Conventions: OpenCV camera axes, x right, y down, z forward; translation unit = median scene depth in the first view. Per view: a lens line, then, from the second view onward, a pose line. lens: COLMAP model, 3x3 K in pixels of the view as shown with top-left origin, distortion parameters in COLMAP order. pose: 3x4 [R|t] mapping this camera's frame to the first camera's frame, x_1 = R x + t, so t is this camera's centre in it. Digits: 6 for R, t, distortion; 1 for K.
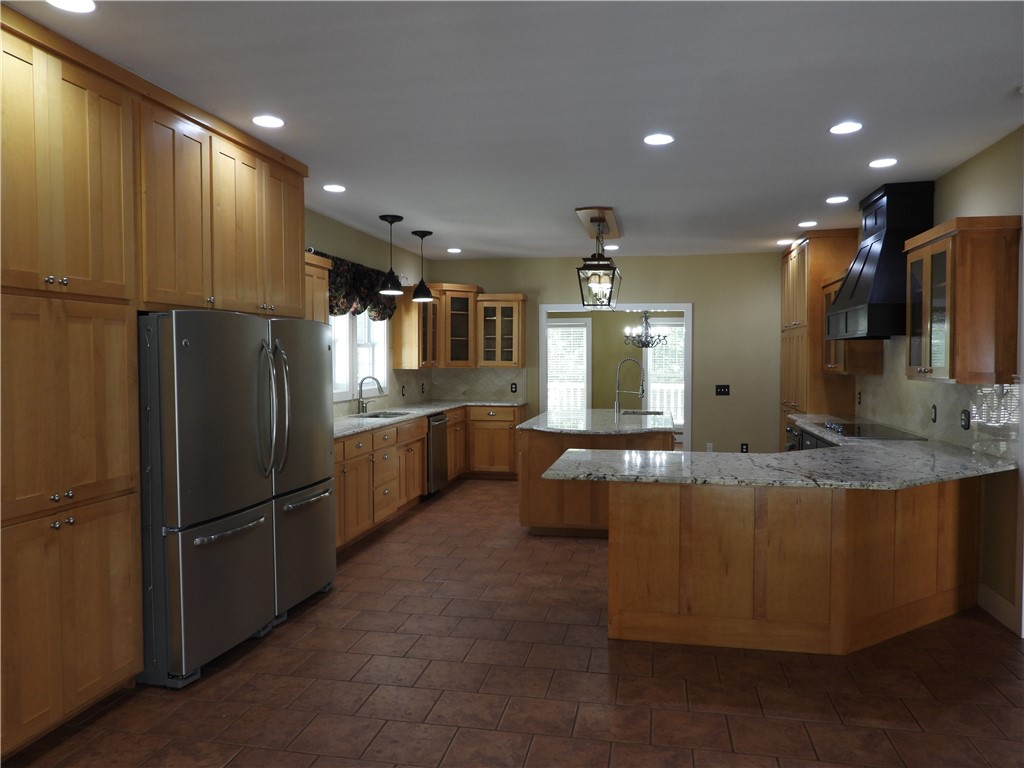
lens RADIAL K [[735.7, 0, 512.1], [0, 735.7, 384.3], [0, 0, 1]] dist [-0.021581, 0.012438]
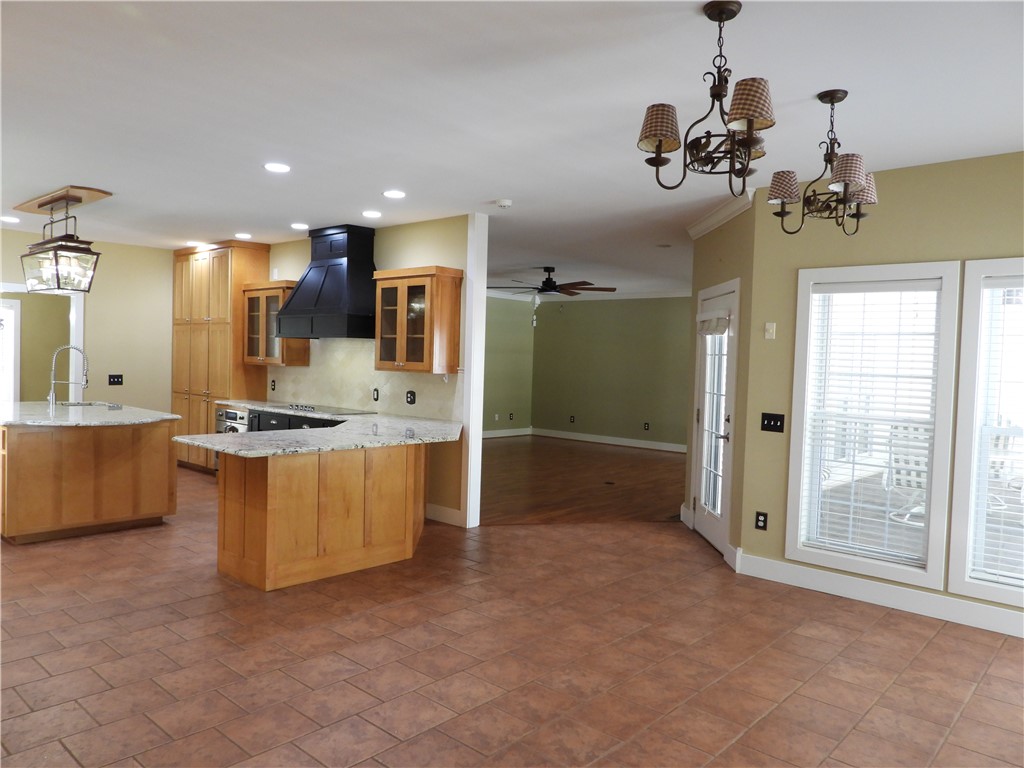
lens RADIAL K [[735.7, 0, 511.4], [0, 735.7, 379.5], [0, 0, 1]] dist [-0.021581, 0.012438]
pose [[0.514069, -0.009187, 0.857699, -0.676808], [0.001574, 0.999951, 0.009767, -0.002905], [-0.857747, -0.003671, 0.514059, 0.065019]]
